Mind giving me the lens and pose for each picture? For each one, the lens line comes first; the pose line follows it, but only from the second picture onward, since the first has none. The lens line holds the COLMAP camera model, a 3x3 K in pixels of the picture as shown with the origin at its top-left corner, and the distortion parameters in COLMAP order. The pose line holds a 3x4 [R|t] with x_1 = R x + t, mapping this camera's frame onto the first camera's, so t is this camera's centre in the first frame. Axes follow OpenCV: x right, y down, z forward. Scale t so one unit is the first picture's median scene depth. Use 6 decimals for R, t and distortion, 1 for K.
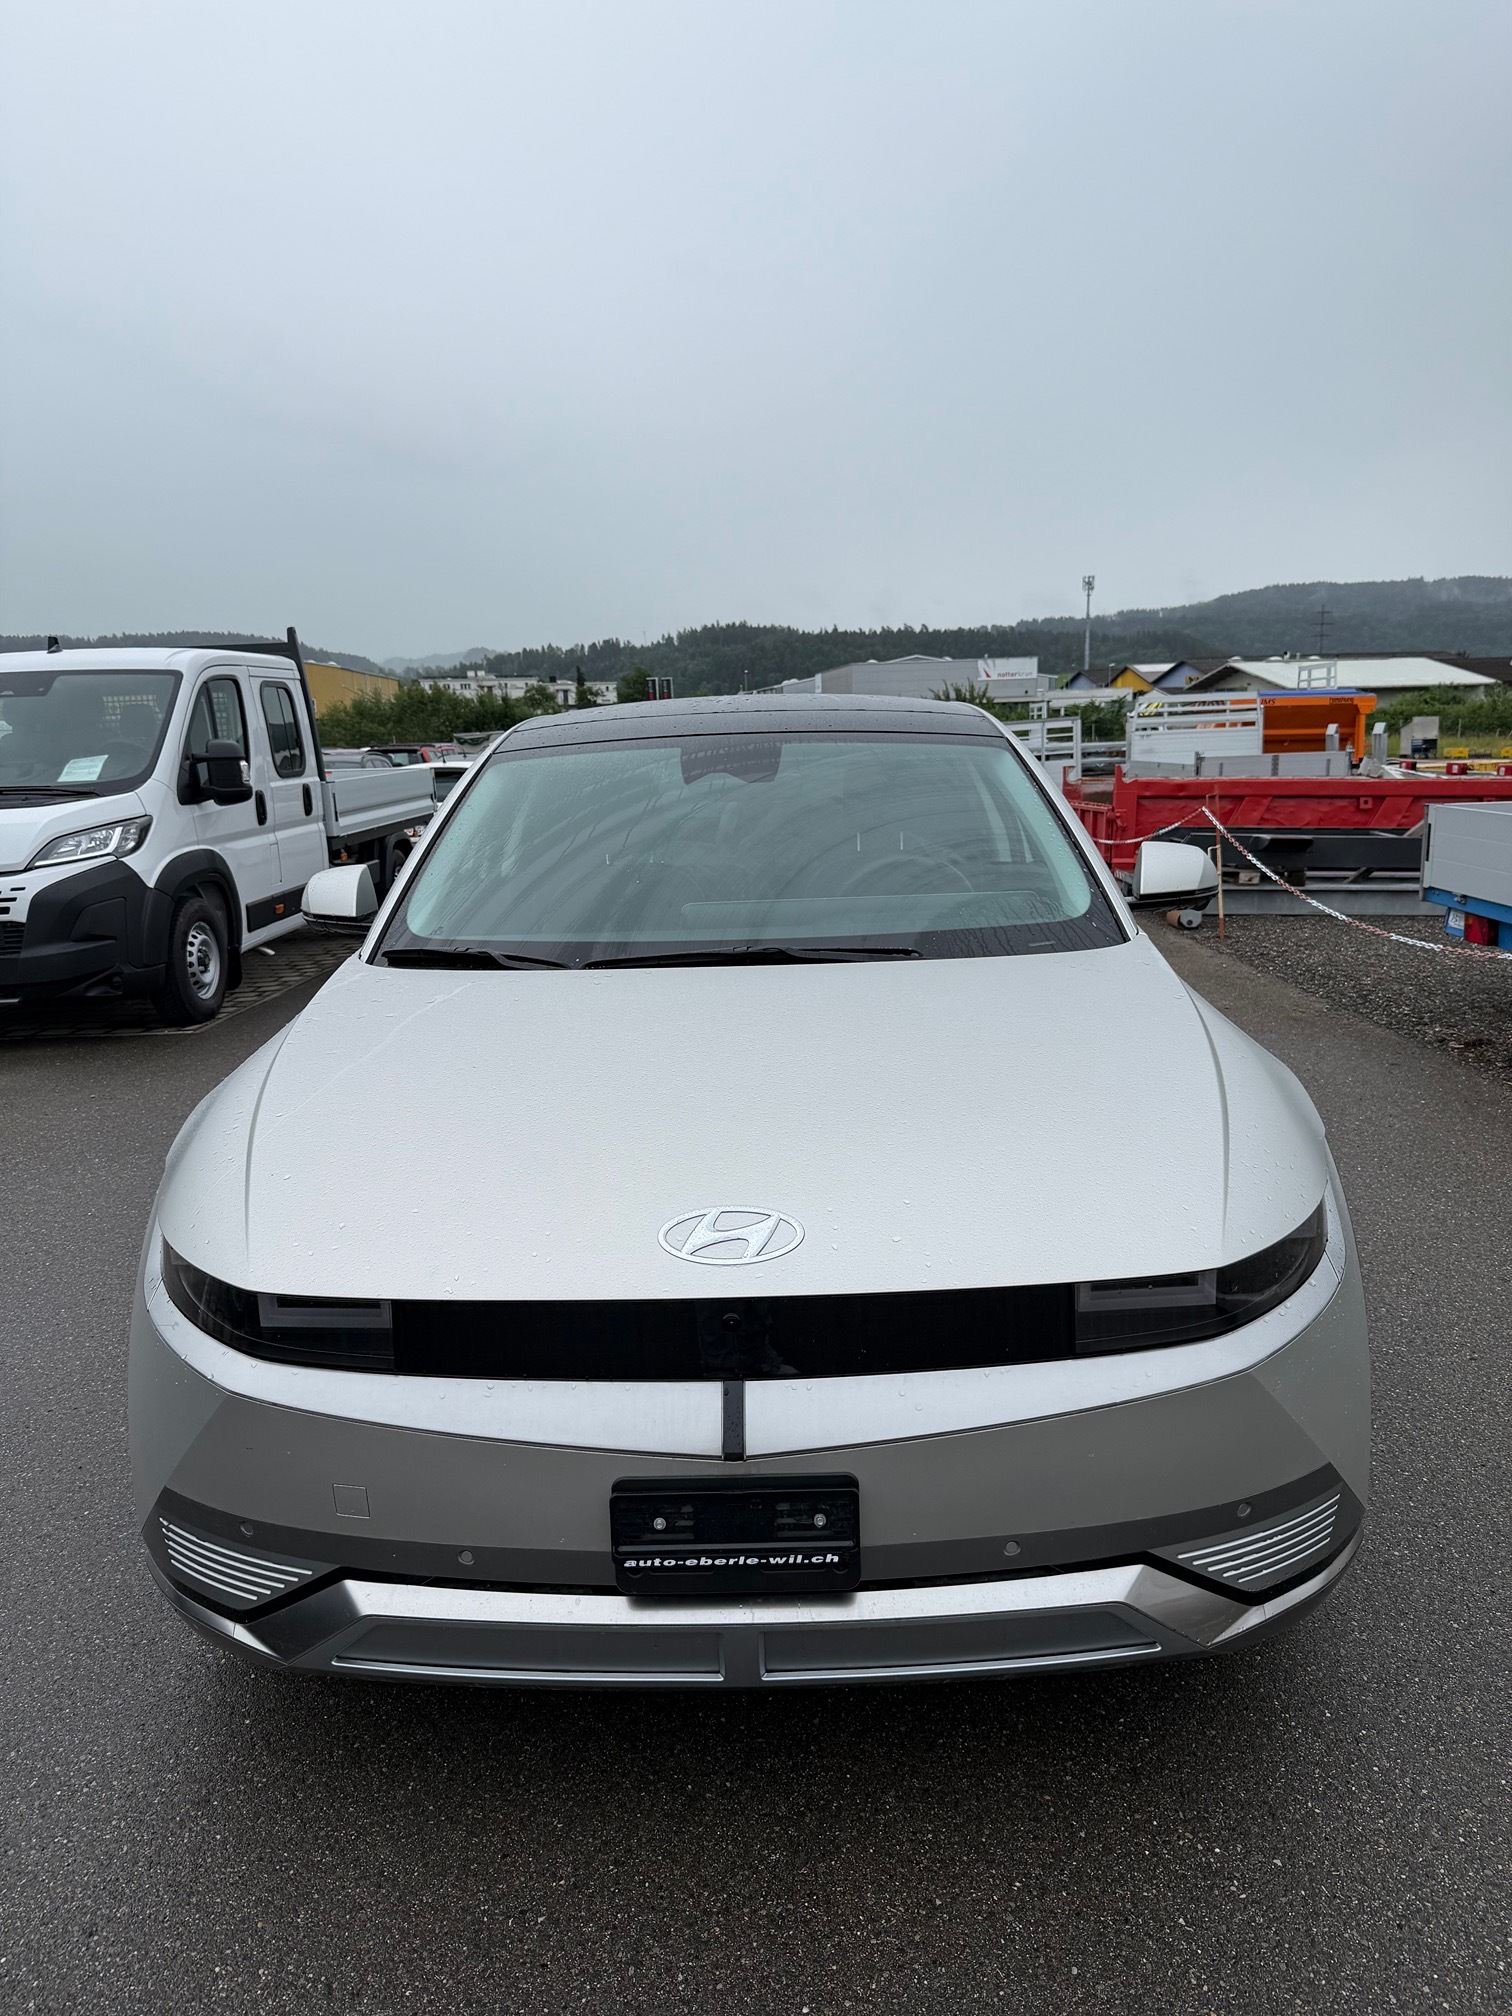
lens RADIAL K [[1409.0, 0, 756.0], [0, 1409.0, 1008.0], [0, 0, 1]] dist [0.022715, -0.004271]
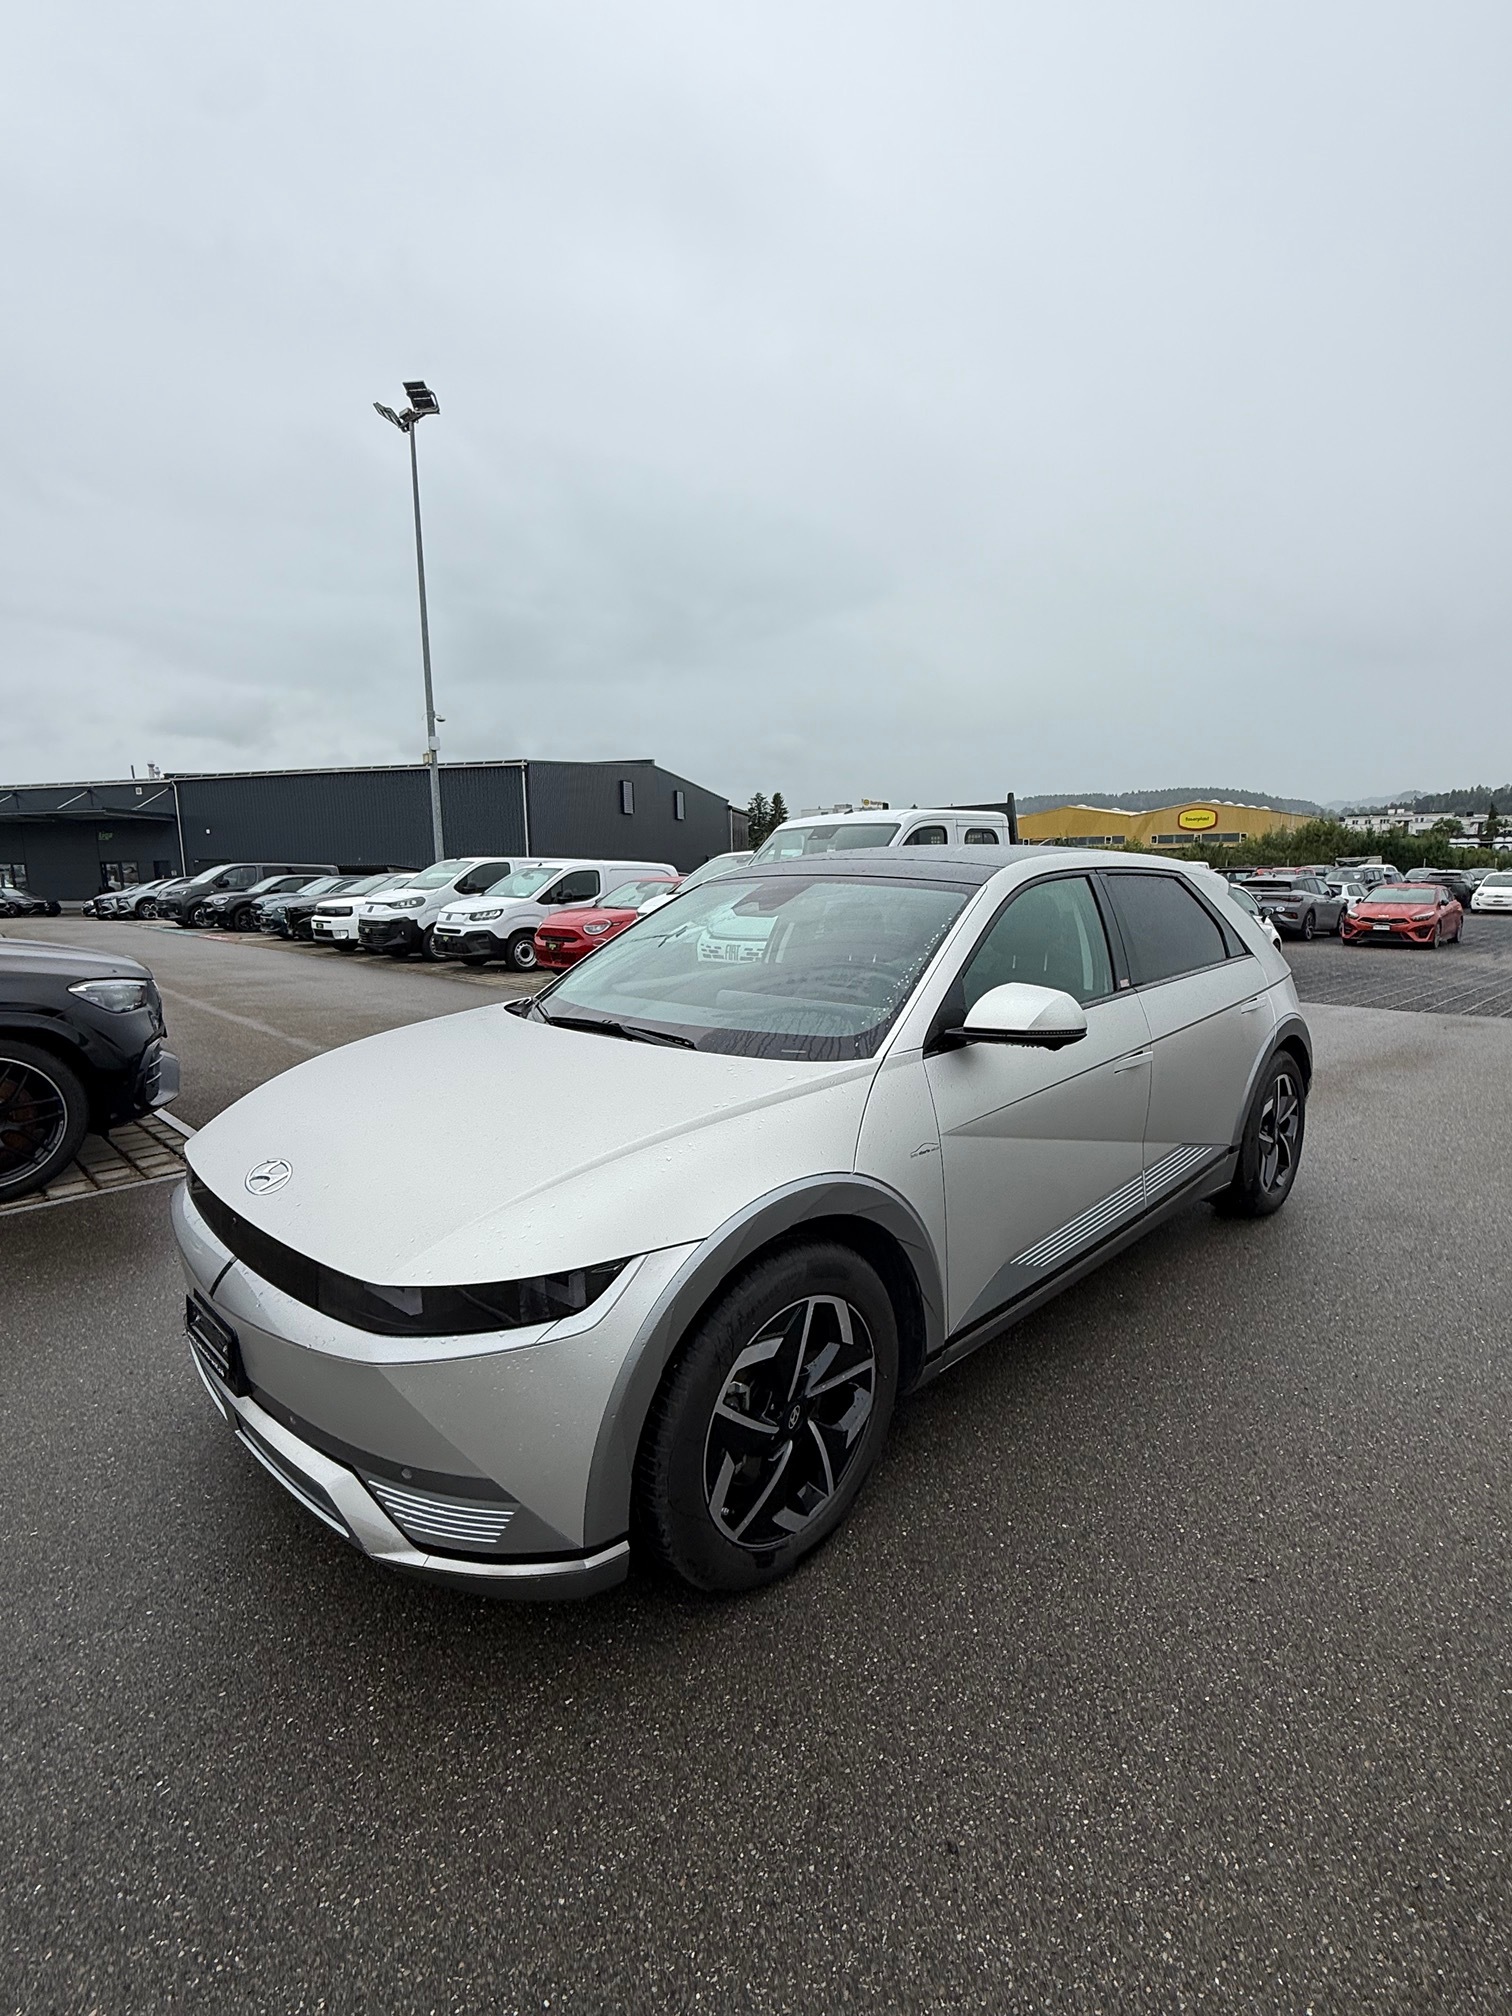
lens RADIAL K [[934.8, 0, 756.0], [0, 934.8, 1008.0], [0, 0, 1]] dist [-0.000513, 0.000208]
pose [[0.709213, 0.118837, -0.694907, 0.235154], [-0.140356, 0.989759, 0.026014, -0.030594], [0.690882, 0.079085, 0.718629, 0.116198]]
